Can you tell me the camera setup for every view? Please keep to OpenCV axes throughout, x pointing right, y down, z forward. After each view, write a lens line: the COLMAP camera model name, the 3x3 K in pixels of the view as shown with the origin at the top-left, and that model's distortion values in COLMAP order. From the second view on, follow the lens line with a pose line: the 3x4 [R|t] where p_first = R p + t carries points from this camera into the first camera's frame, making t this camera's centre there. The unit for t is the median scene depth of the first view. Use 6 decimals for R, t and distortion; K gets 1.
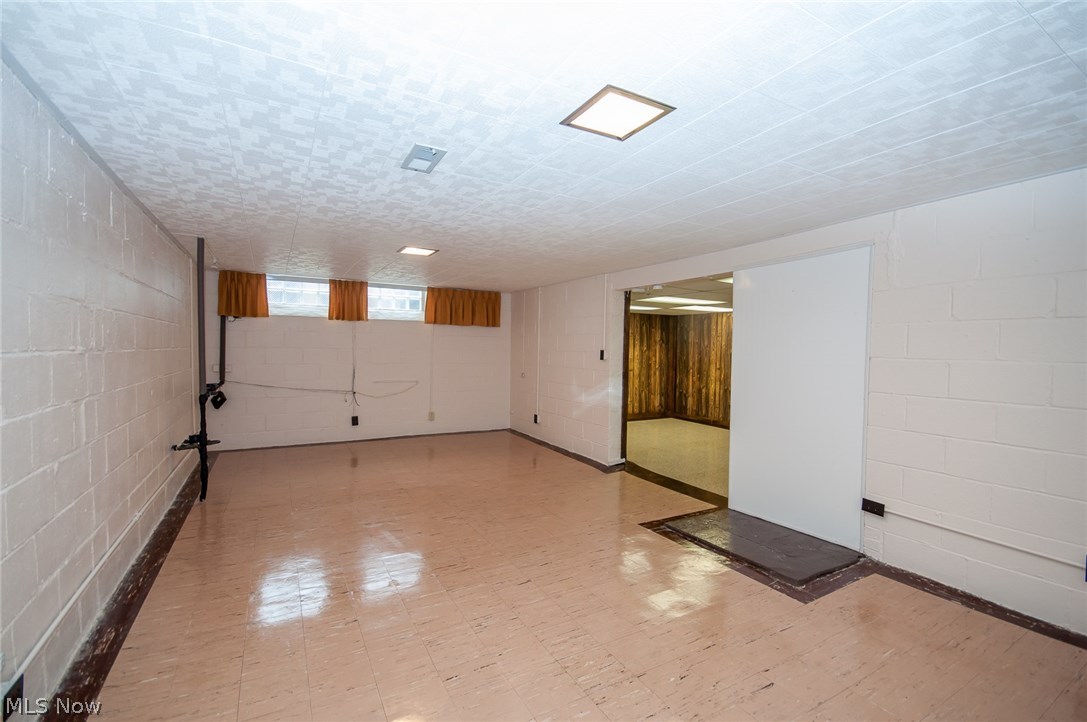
lens RADIAL K [[469.7, 0, 536.6], [0, 469.7, 362.3], [0, 0, 1]] dist [-0.016085, -0.000447]
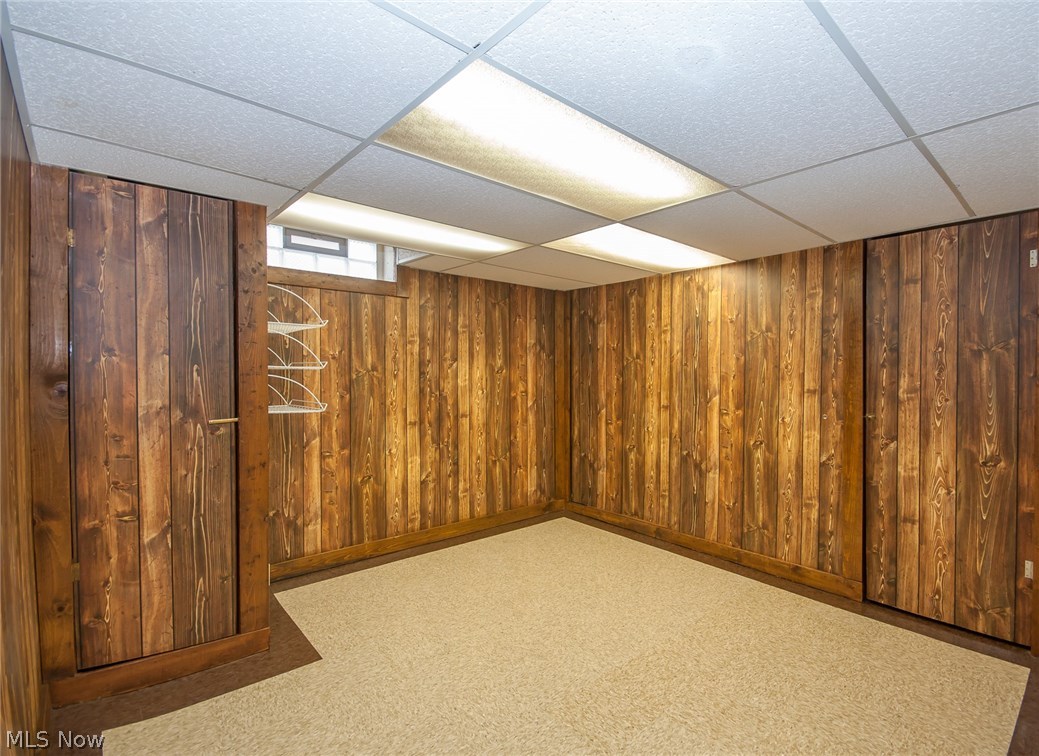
lens RADIAL K [[502.5, 0, 523.7], [0, 502.5, 378.2], [0, 0, 1]] dist [-0.000188, -0.000002]
pose [[0.985261, -0.014009, 0.170482, 0.173065], [0.017490, 0.999668, -0.018933, -0.006018], [-0.170160, 0.021636, 0.985179, 0.540100]]
